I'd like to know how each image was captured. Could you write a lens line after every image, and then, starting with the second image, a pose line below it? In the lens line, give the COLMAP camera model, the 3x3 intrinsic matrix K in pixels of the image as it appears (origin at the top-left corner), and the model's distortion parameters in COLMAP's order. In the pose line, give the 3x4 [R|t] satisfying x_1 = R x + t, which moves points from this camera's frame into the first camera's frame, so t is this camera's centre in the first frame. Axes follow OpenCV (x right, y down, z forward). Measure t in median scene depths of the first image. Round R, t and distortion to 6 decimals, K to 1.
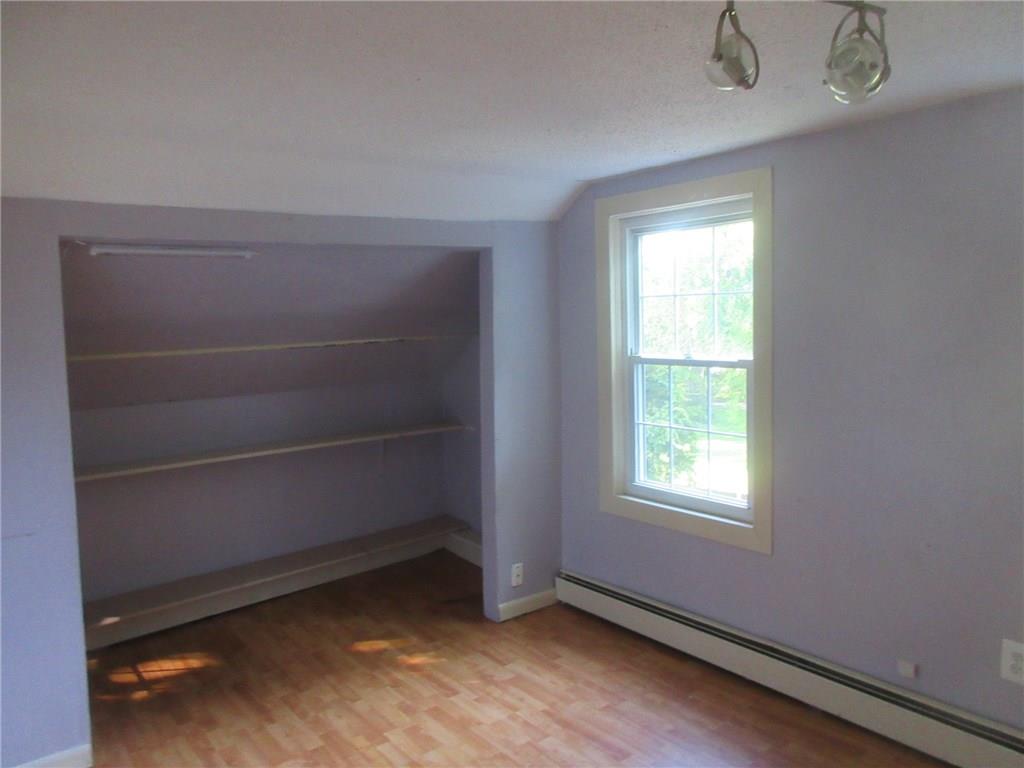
lens RADIAL K [[759.7, 0, 511.3], [0, 759.7, 377.3], [0, 0, 1]] dist [-0.002733, -0.001271]
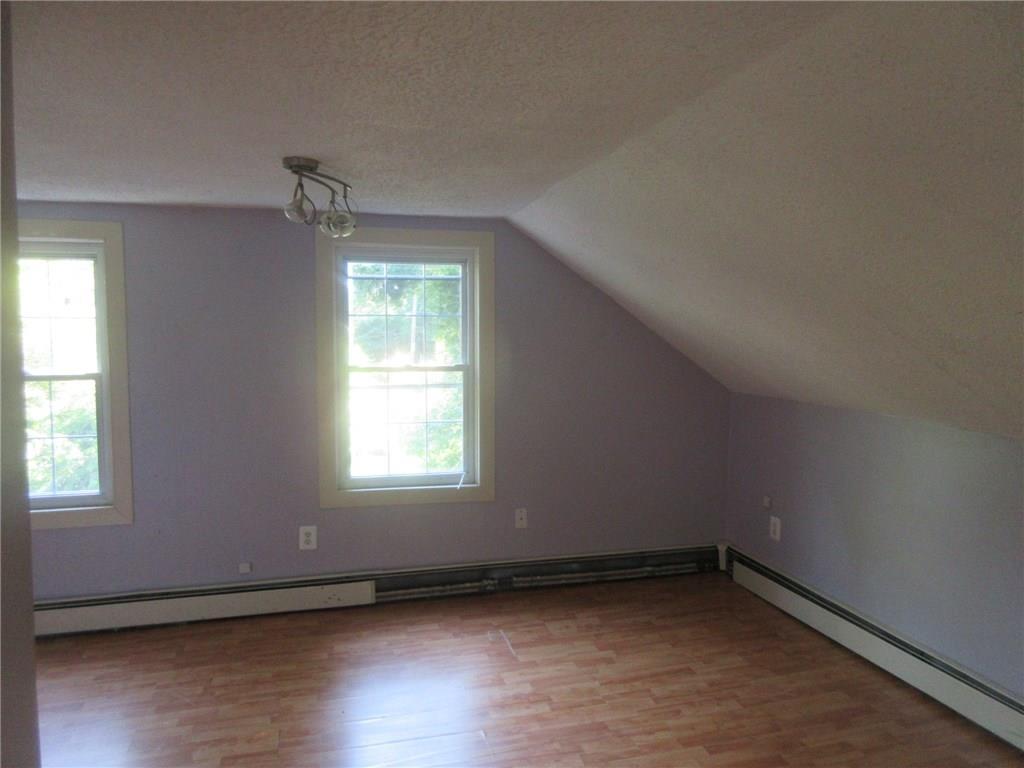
lens RADIAL K [[759.7, 0, 511.3], [0, 759.7, 377.3], [0, 0, 1]] dist [-0.002733, -0.001271]
pose [[0.391583, -0.043648, 0.919107, -0.602804], [0.068046, 0.997513, 0.018380, 0.007903], [-0.917623, 0.055344, 0.393579, -0.109194]]
